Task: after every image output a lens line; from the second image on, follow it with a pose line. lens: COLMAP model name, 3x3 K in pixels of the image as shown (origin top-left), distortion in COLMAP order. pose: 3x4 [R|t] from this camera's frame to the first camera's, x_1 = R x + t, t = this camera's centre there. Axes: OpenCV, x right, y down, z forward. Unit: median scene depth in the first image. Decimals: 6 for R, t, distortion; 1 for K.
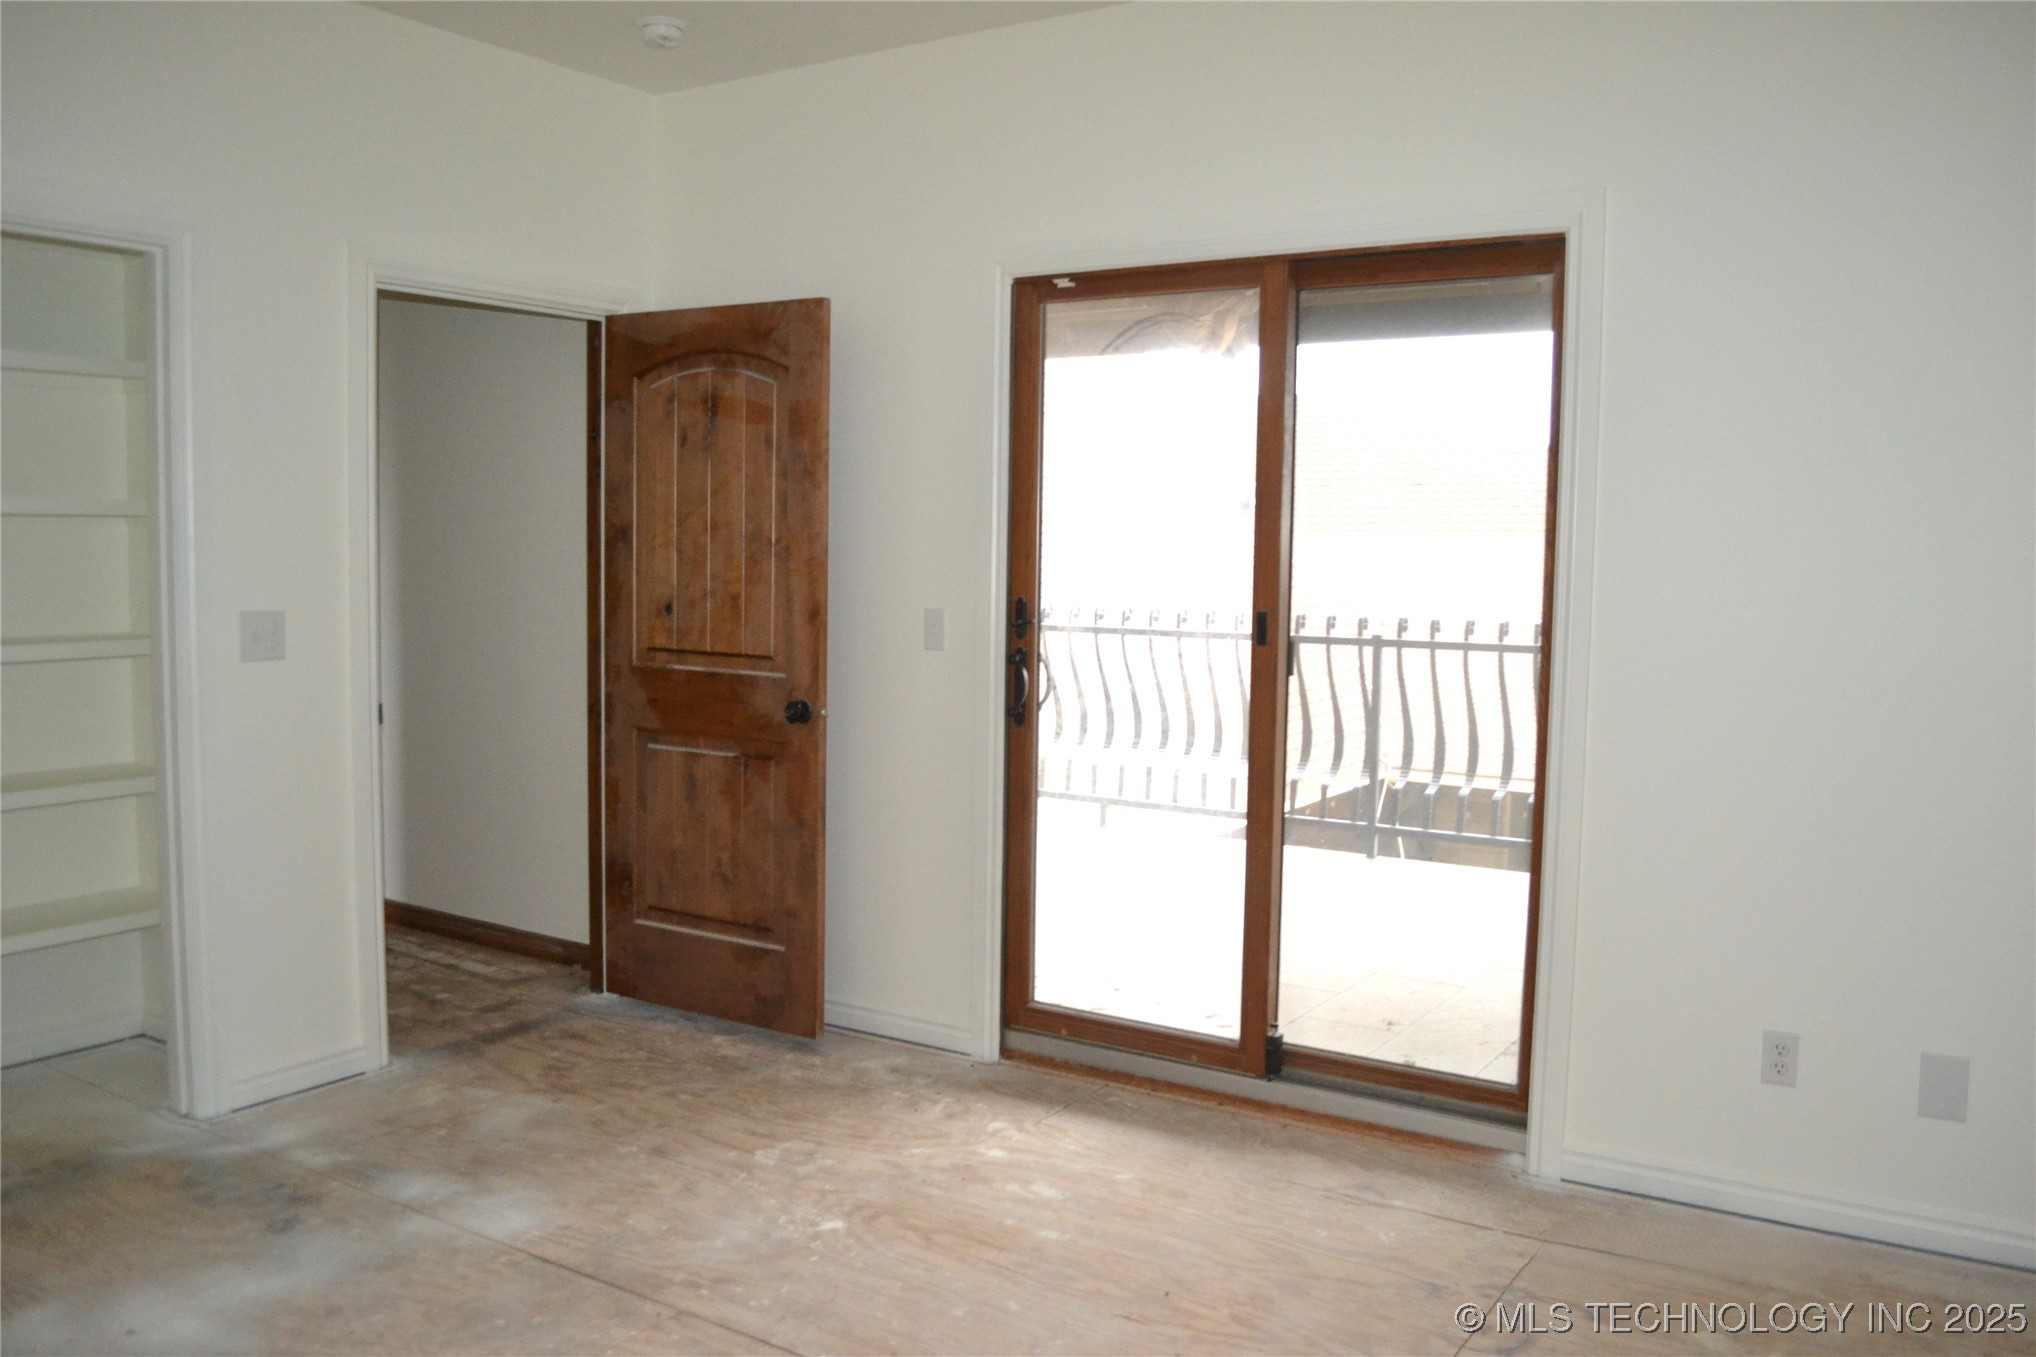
lens RADIAL K [[1615.8, 0, 1014.6], [0, 1615.8, 678.3], [0, 0, 1]] dist [-0.064677, -0.000408]
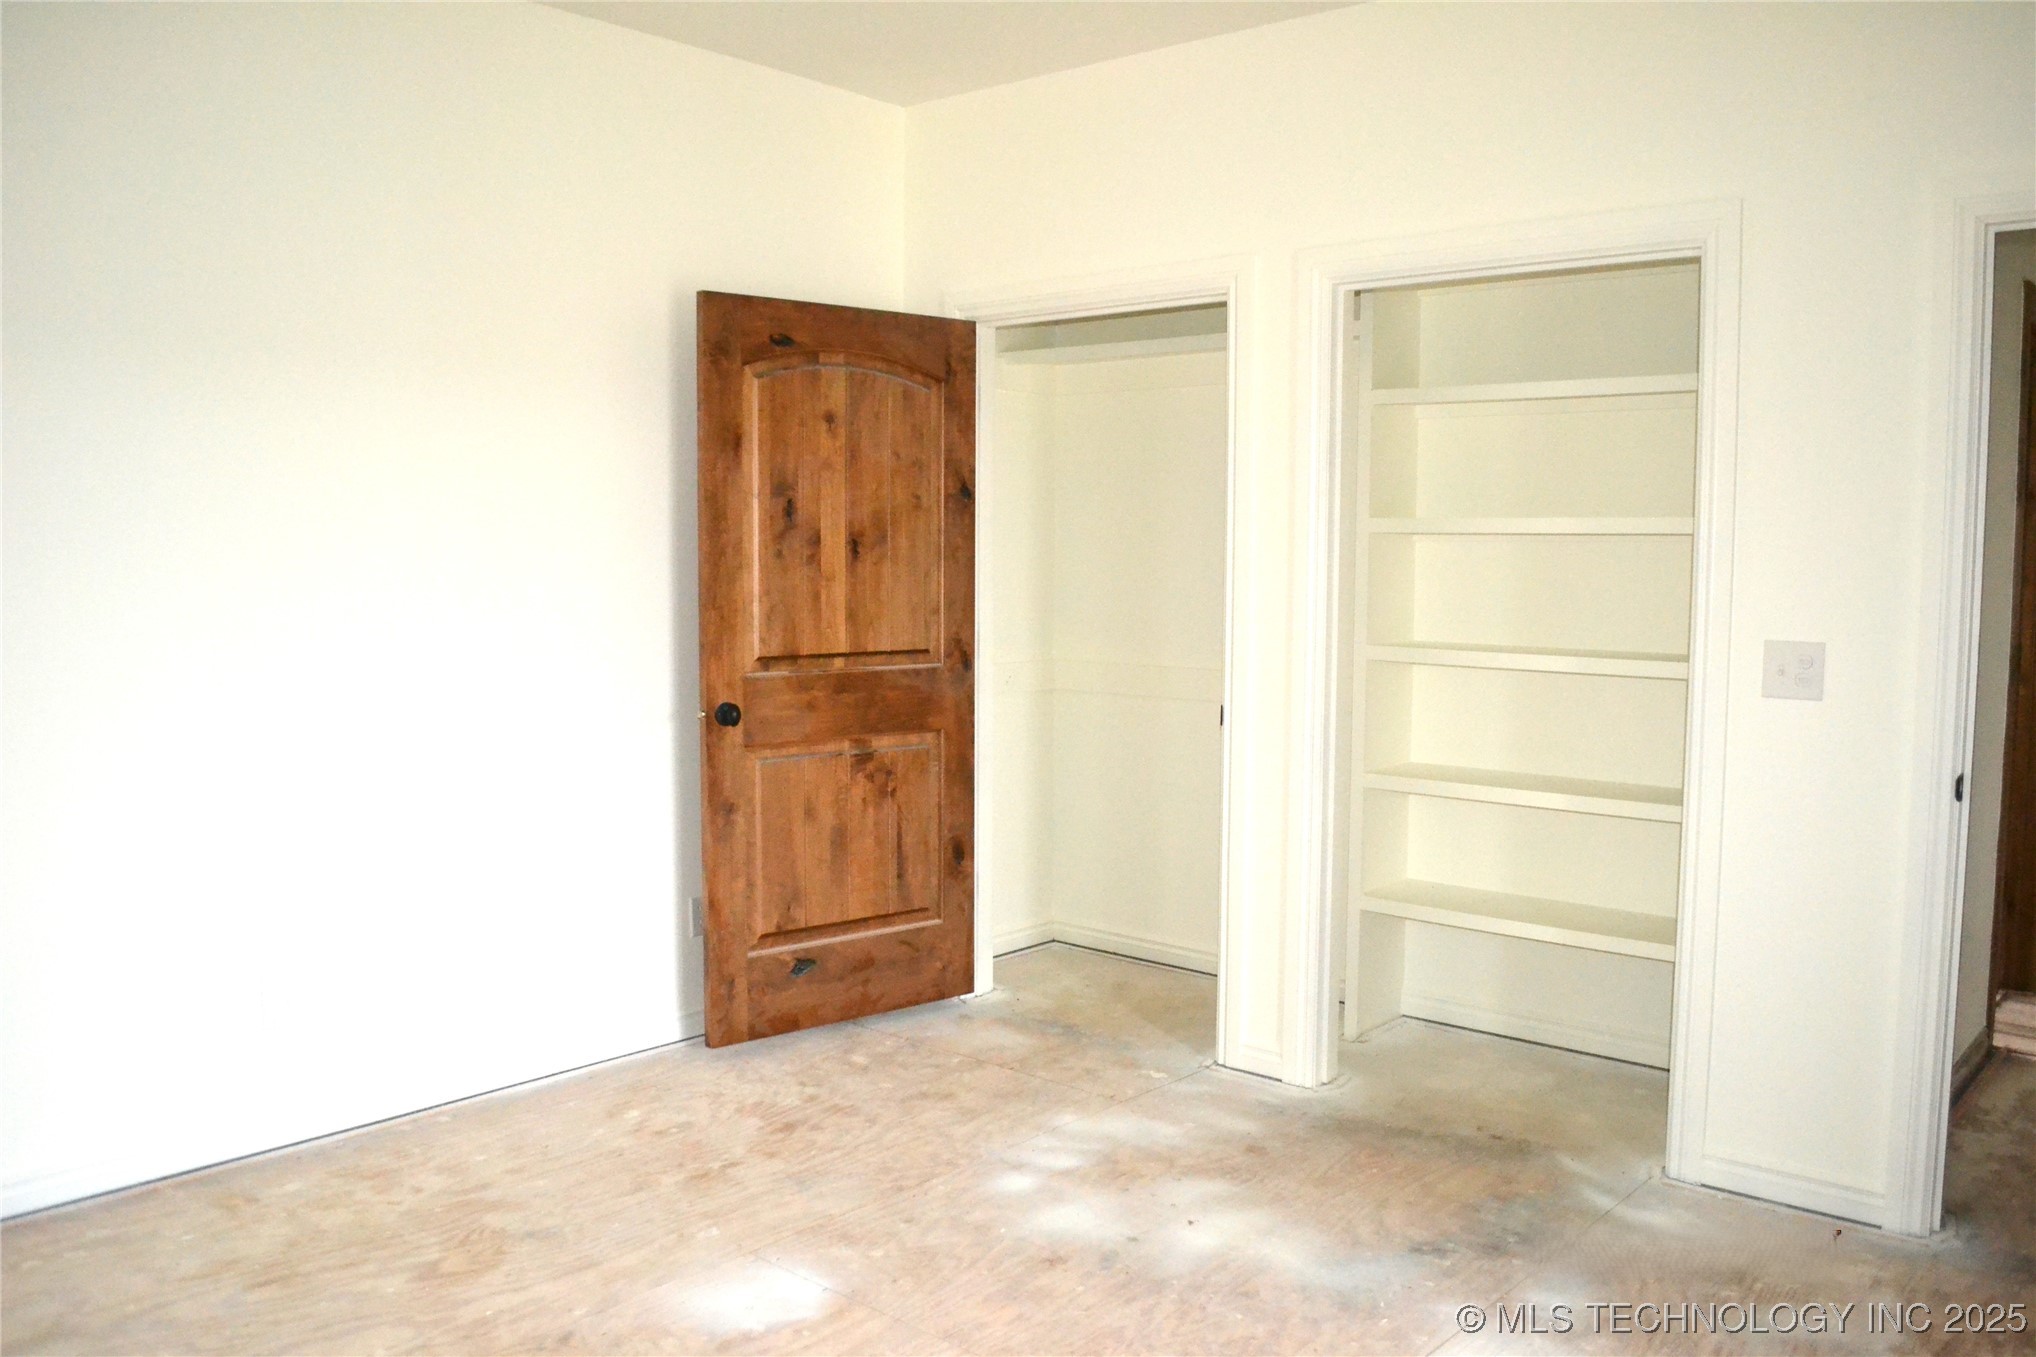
lens RADIAL K [[1615.8, 0, 1014.8], [0, 1615.8, 674.1], [0, 0, 1]] dist [-0.064677, -0.000408]
pose [[-0.120766, 0.060731, -0.990822, 0.467000], [-0.094271, 0.992914, 0.072349, -0.050144], [0.988195, 0.102143, -0.114185, 0.724204]]
